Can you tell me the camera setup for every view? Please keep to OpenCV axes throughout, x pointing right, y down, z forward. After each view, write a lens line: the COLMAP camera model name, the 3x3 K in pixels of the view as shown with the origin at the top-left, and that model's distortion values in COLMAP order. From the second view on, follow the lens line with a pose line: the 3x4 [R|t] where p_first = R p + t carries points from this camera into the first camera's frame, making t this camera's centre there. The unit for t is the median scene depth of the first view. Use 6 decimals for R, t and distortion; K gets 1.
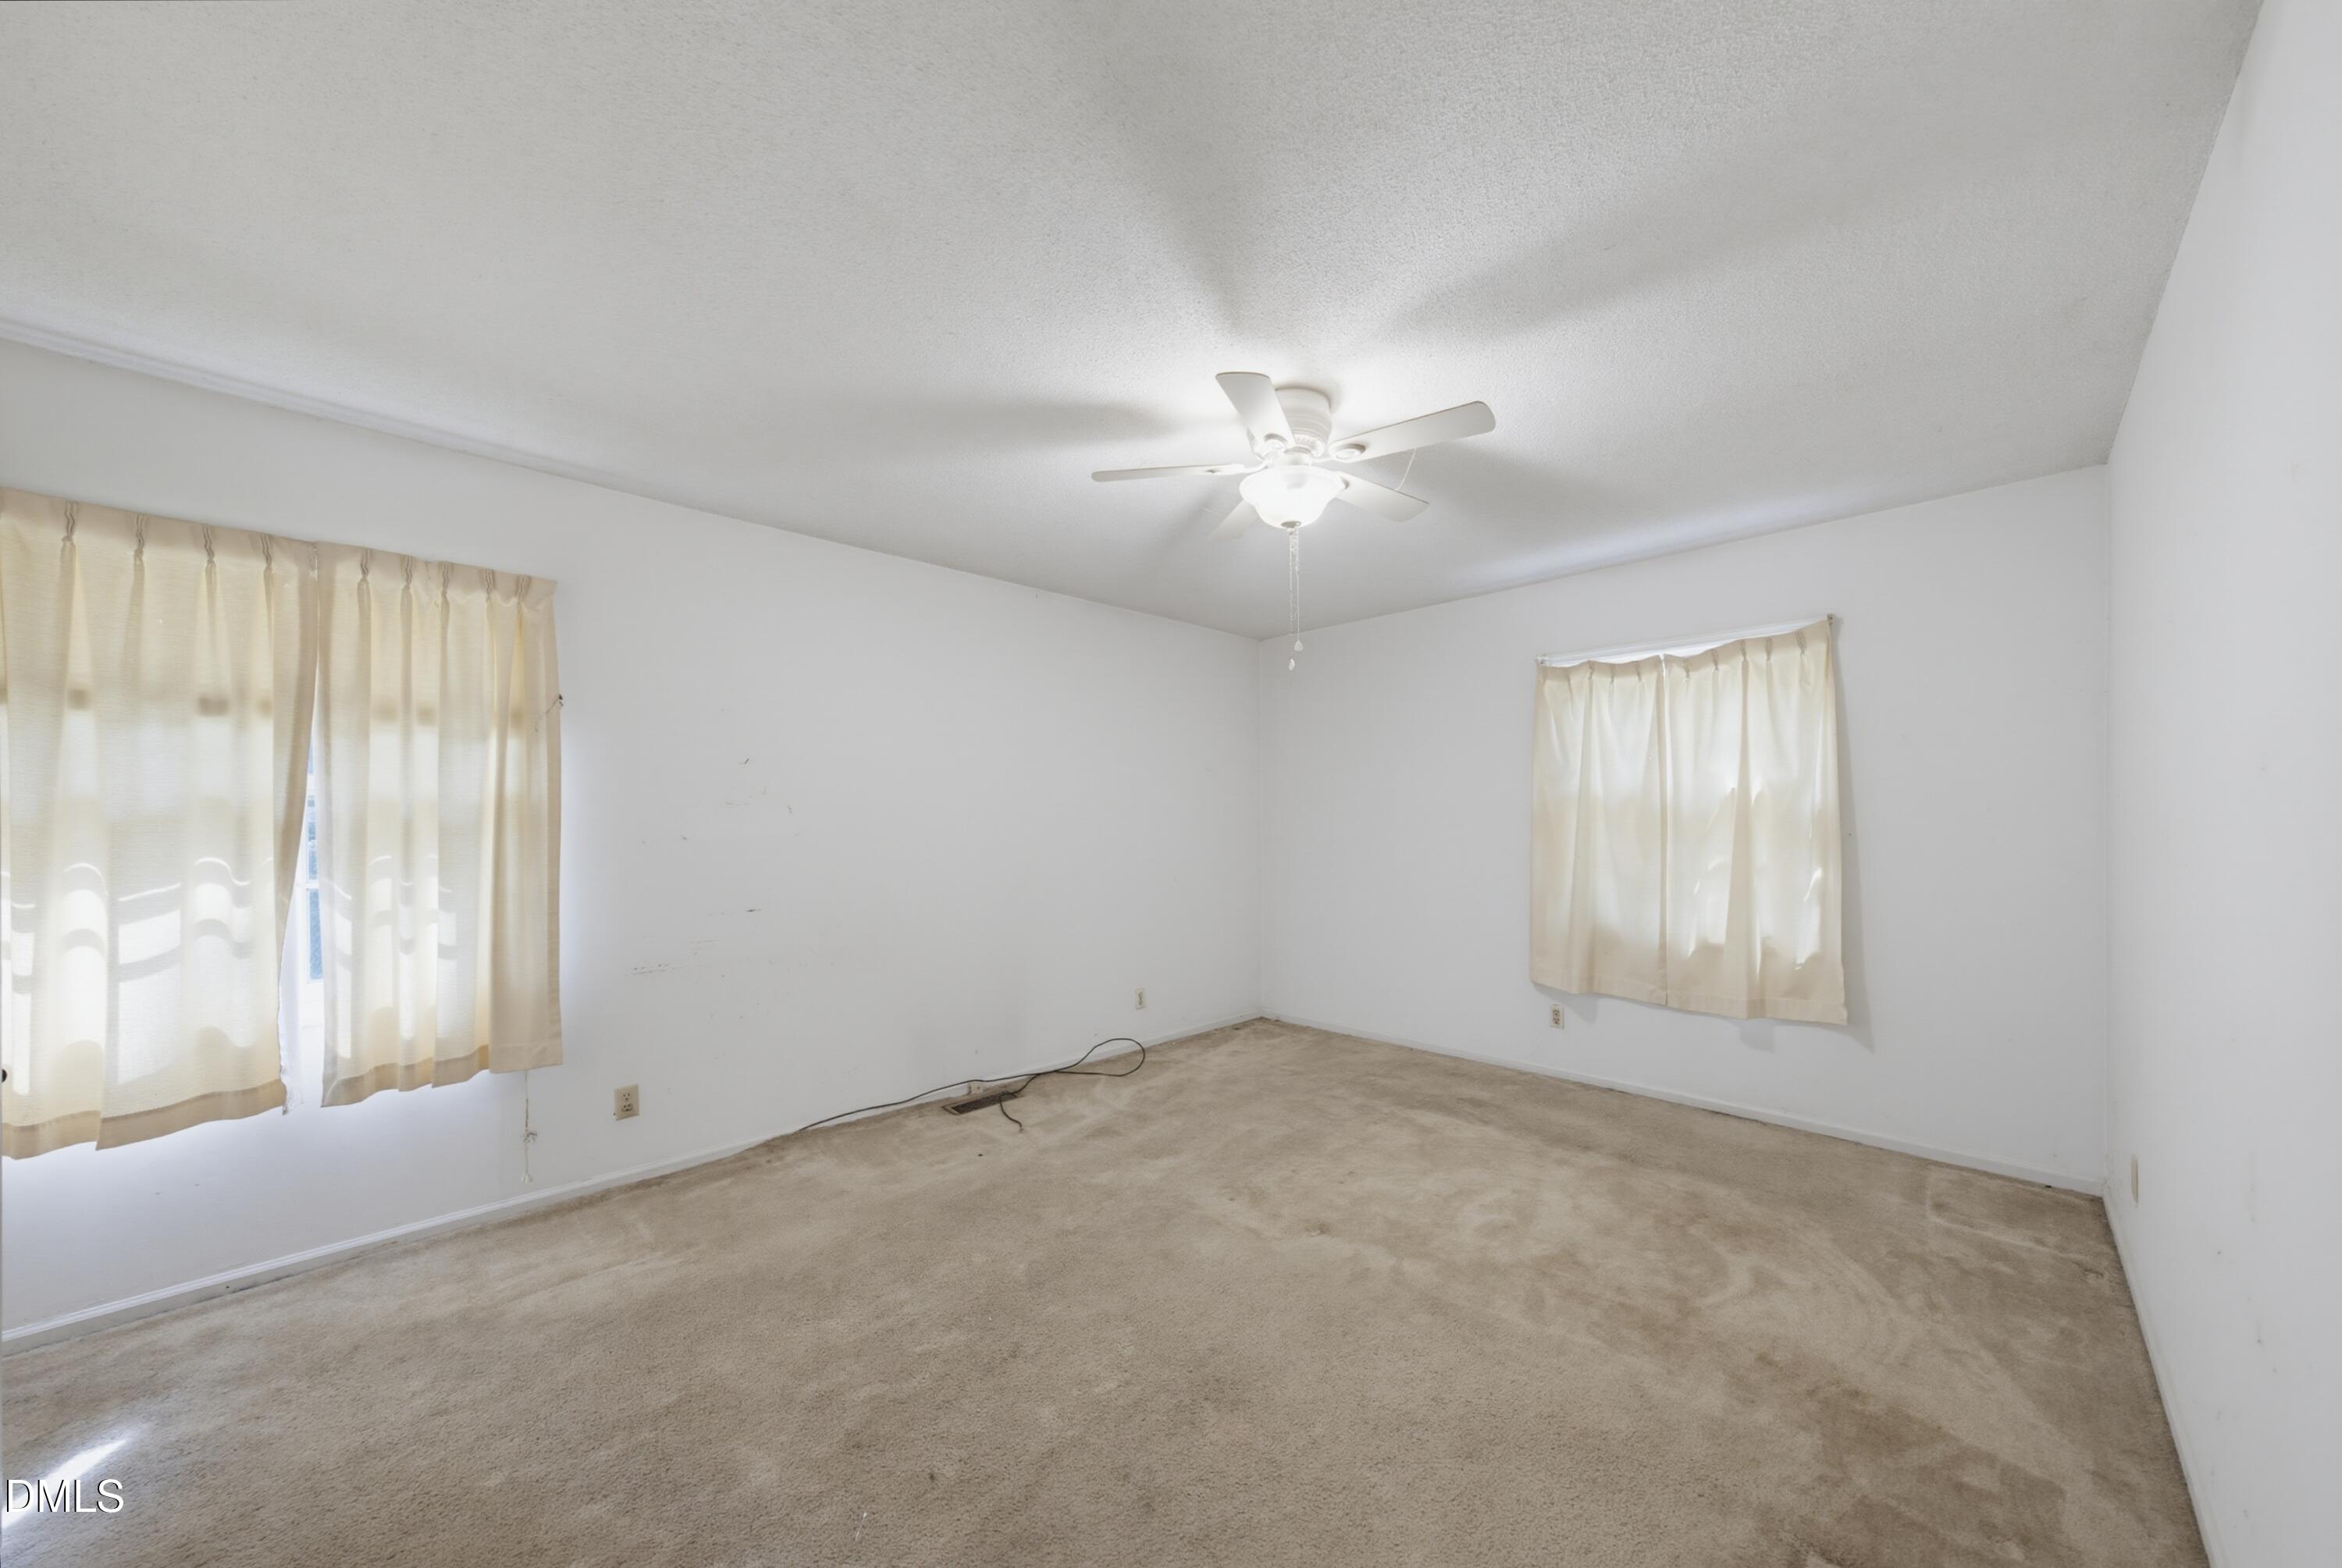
lens RADIAL K [[796.3, 0, 1140.5], [0, 796.3, 808.0], [0, 0, 1]] dist [-0.000695, 0.019247]
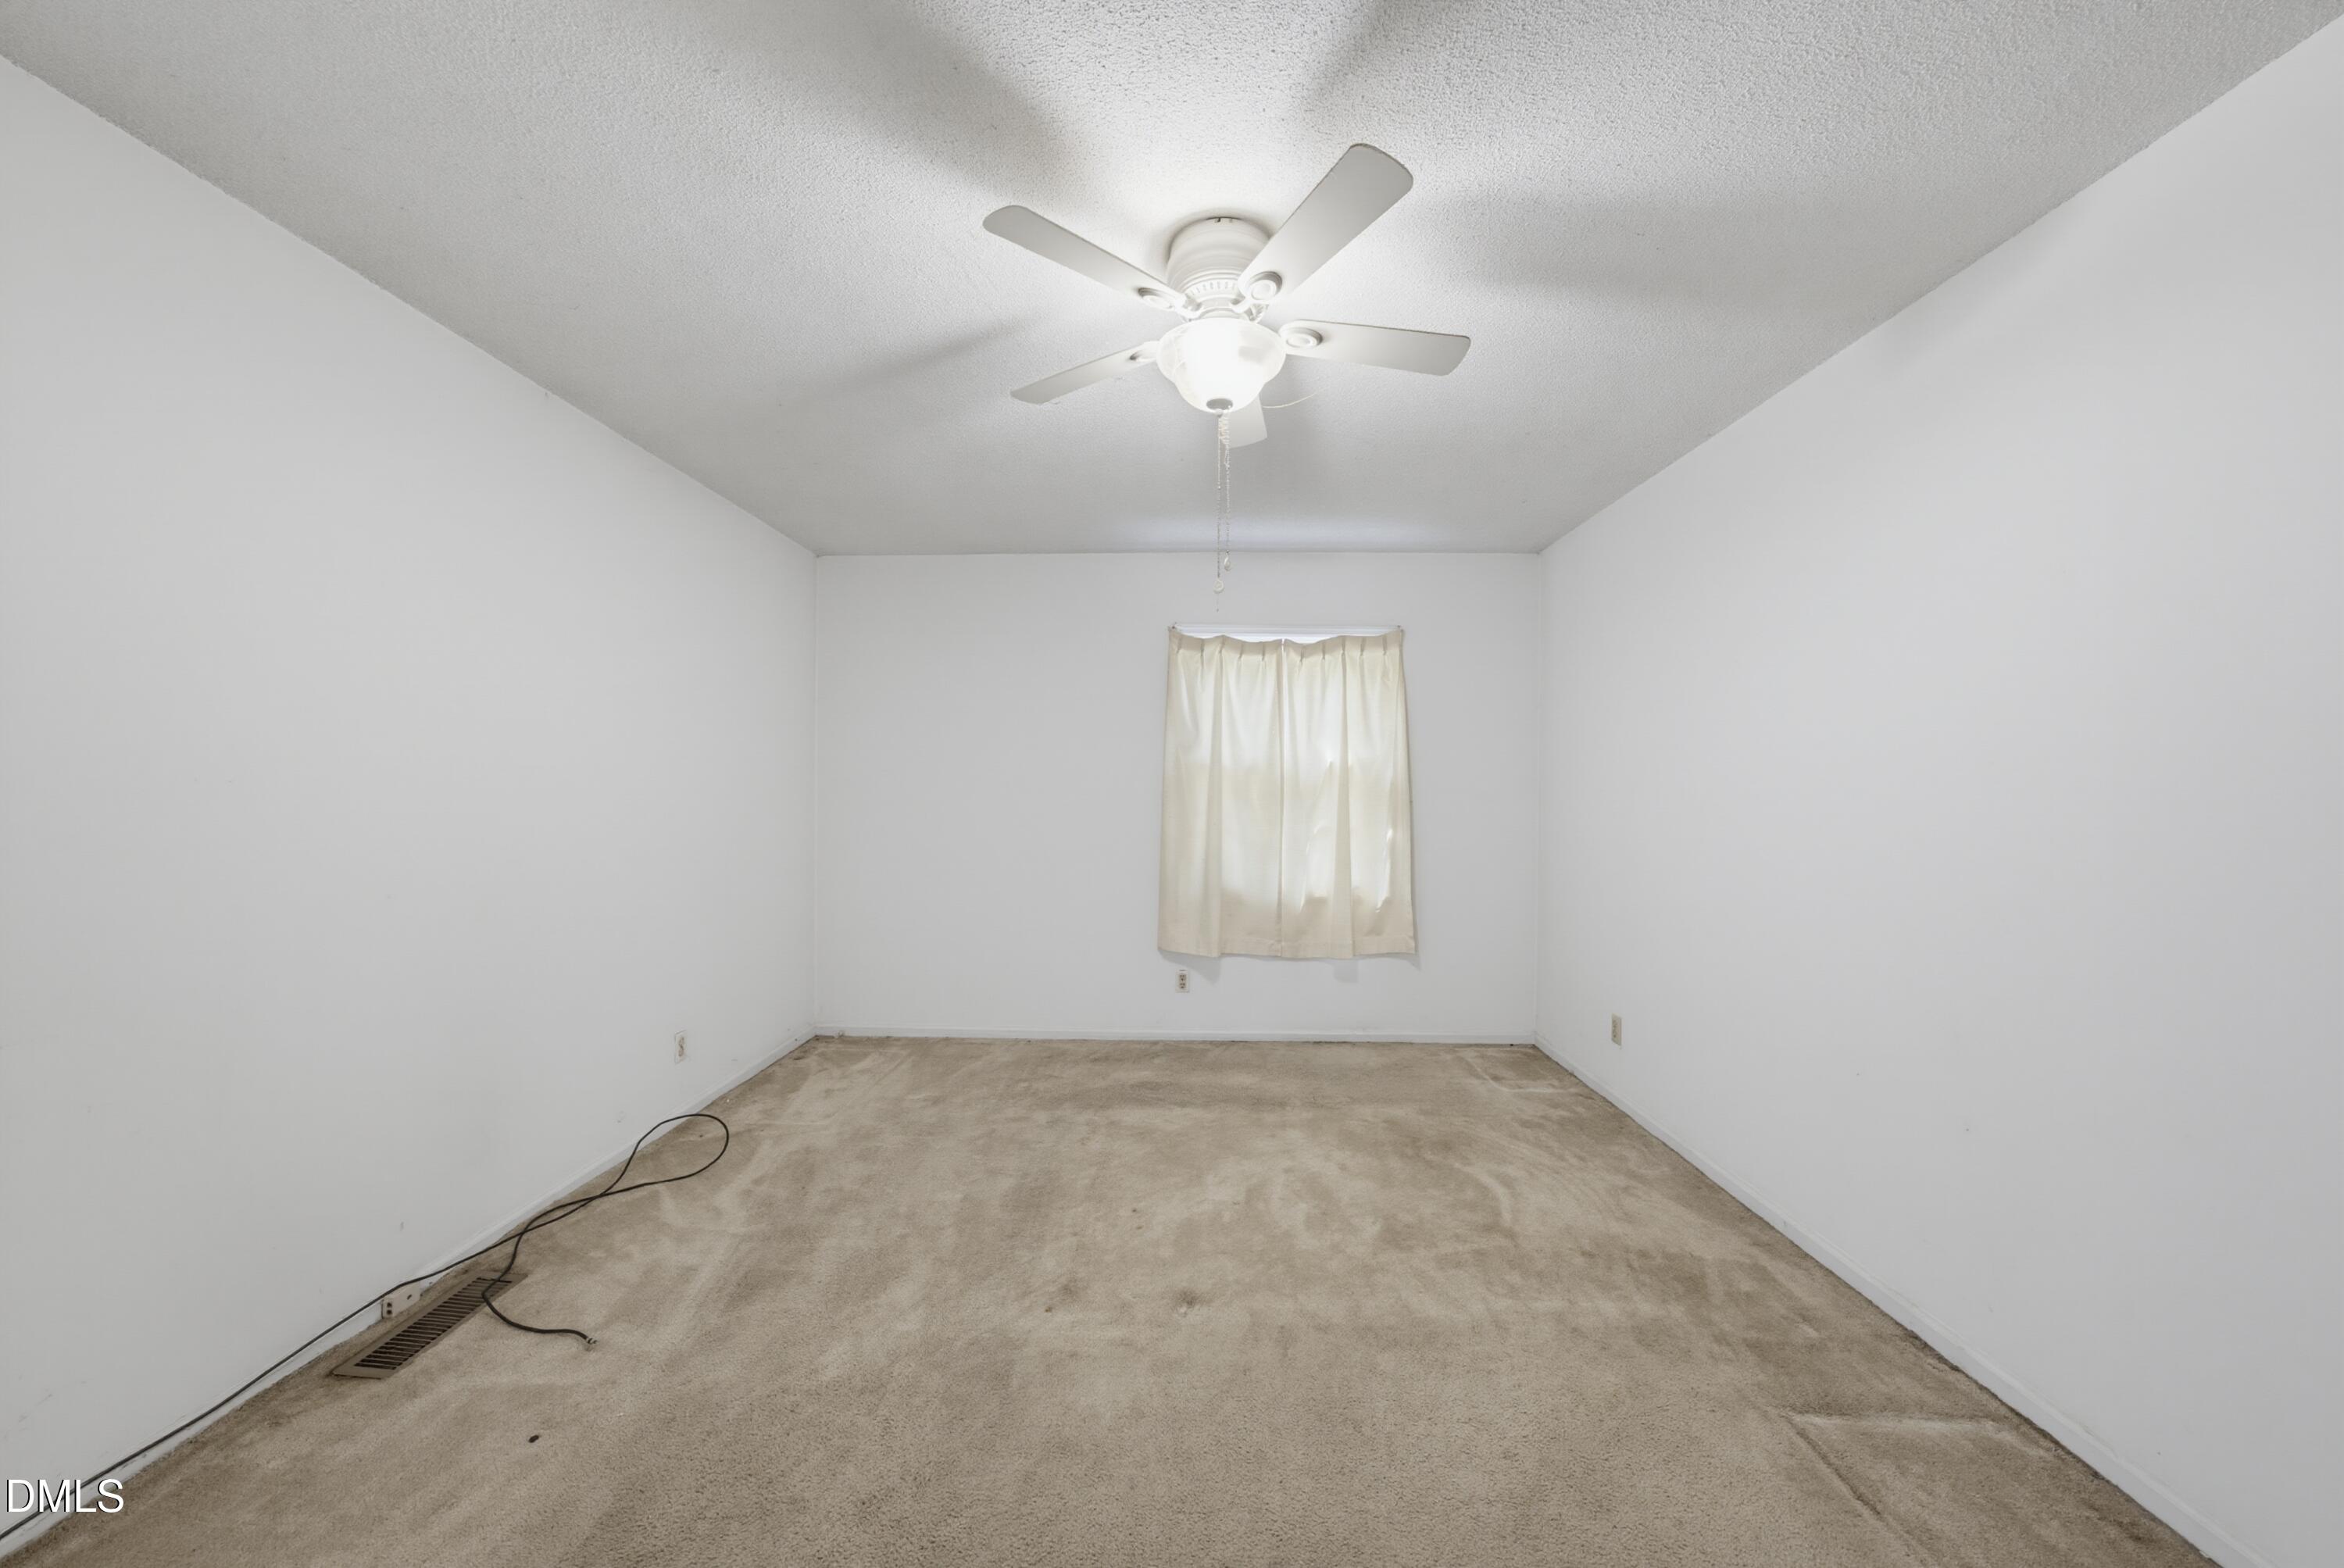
lens RADIAL K [[811.4, 0, 1166.4], [0, 811.4, 787.4], [0, 0, 1]] dist [-0.002083, 0.009926]
pose [[0.710975, 0.017265, 0.703006, -0.251825], [-0.025188, 0.999682, 0.000922, 0.016478], [-0.702766, -0.018363, 0.711184, 0.319480]]
